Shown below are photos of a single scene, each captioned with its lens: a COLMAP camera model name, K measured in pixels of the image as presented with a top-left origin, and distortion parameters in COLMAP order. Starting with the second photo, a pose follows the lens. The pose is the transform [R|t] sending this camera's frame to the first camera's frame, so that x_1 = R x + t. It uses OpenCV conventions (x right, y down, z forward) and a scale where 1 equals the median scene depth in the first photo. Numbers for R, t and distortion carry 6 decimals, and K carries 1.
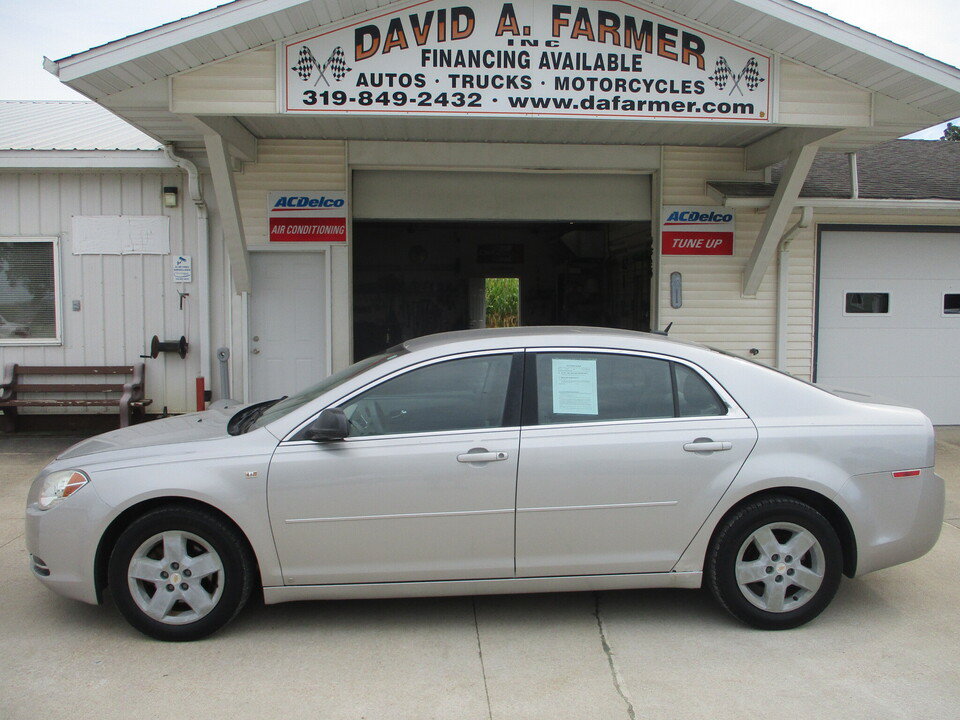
lens RADIAL K [[803.6, 0, 485.3], [0, 803.6, 360.0], [0, 0, 1]] dist [-0.043641, 0.015266]
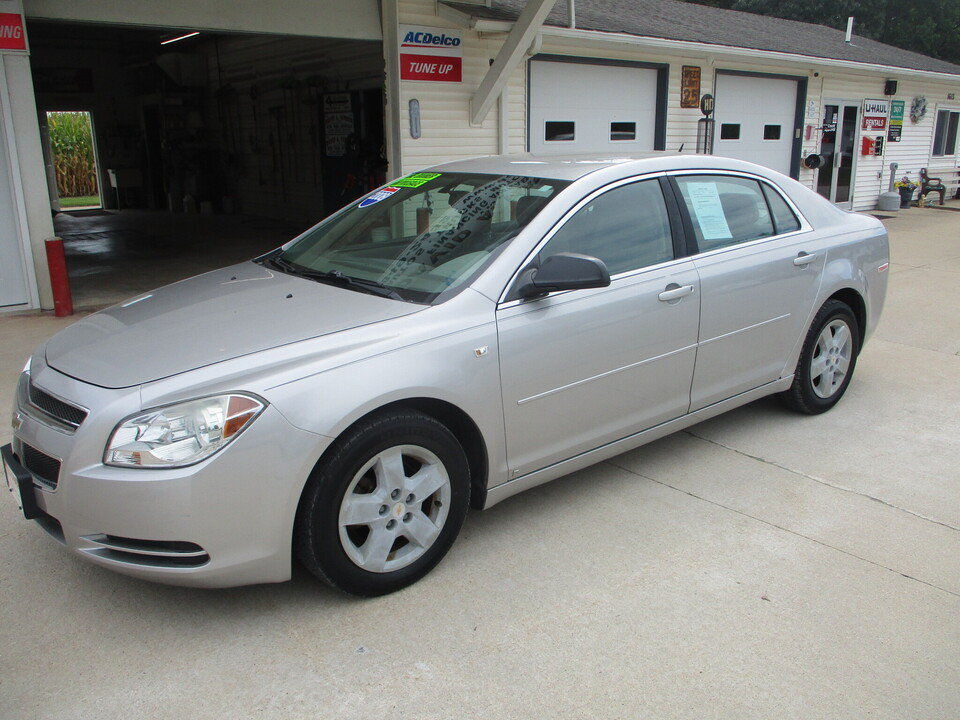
lens RADIAL K [[803.6, 0, 485.3], [0, 803.6, 360.0], [0, 0, 1]] dist [-0.043641, 0.015266]
pose [[0.807699, -0.166870, 0.565489, -0.383669], [0.053847, 0.975982, 0.211092, -0.004929], [-0.587132, -0.140049, 0.797285, 0.209045]]
